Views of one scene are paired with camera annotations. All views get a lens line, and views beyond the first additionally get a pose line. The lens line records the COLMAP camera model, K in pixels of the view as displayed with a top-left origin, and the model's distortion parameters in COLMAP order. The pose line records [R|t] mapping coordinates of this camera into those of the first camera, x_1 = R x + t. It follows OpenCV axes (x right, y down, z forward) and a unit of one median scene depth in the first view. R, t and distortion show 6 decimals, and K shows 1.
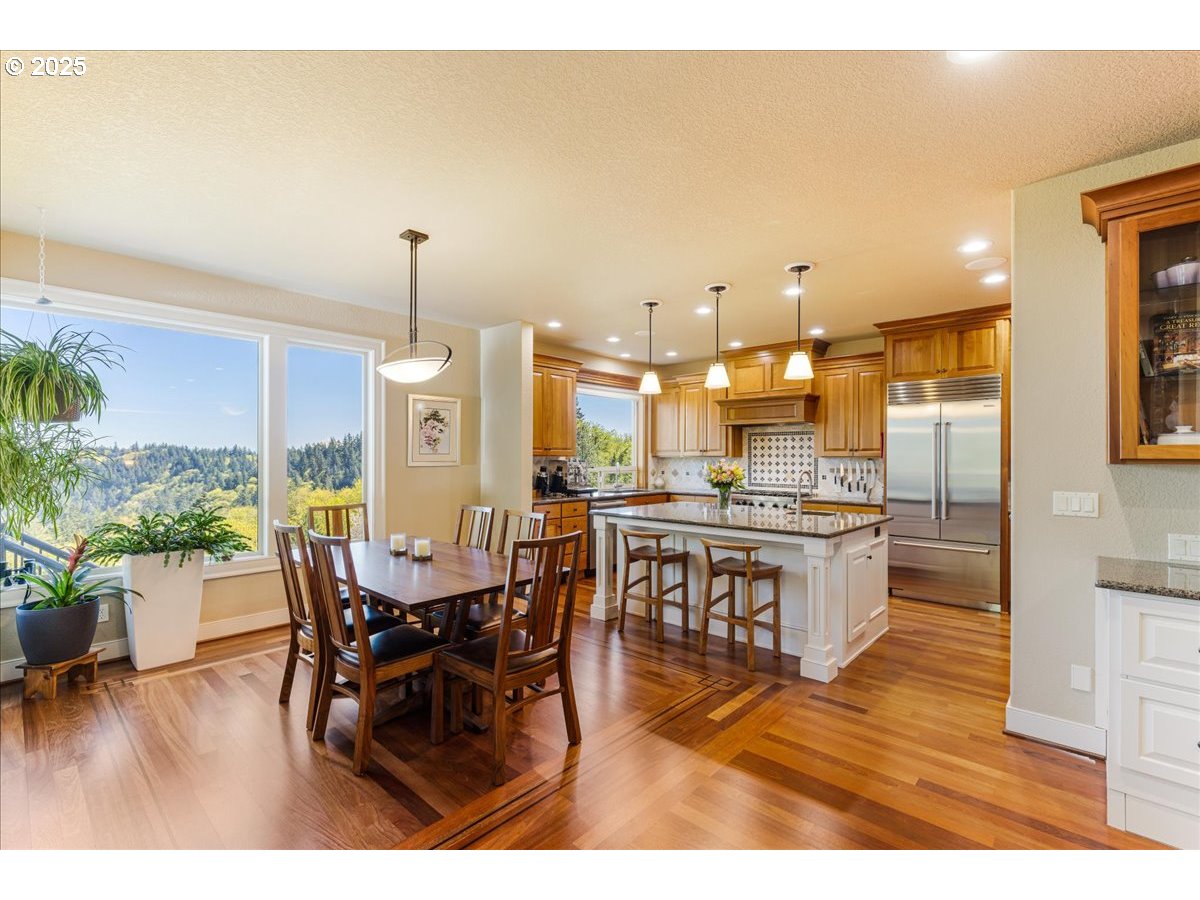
lens RADIAL K [[543.8, 0, 604.1], [0, 543.8, 452.2], [0, 0, 1]] dist [-0.001165, -0.001985]
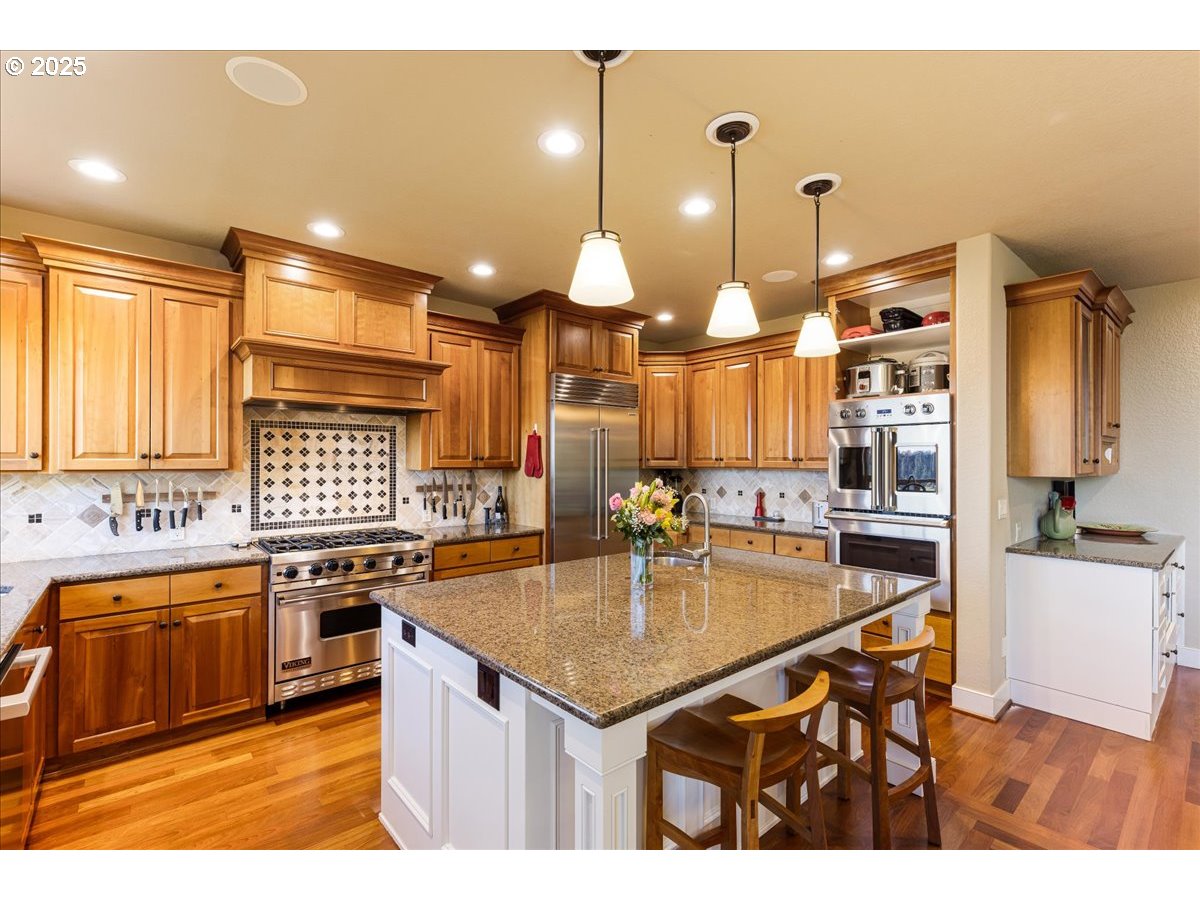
lens RADIAL K [[543.8, 0, 601.0], [0, 543.8, 454.9], [0, 0, 1]] dist [-0.001165, -0.001985]
pose [[0.121589, 0.008783, 0.992542, -0.179517], [-0.008063, 0.999937, -0.007861, -0.003476], [-0.992548, -0.007047, 0.121652, 0.657098]]
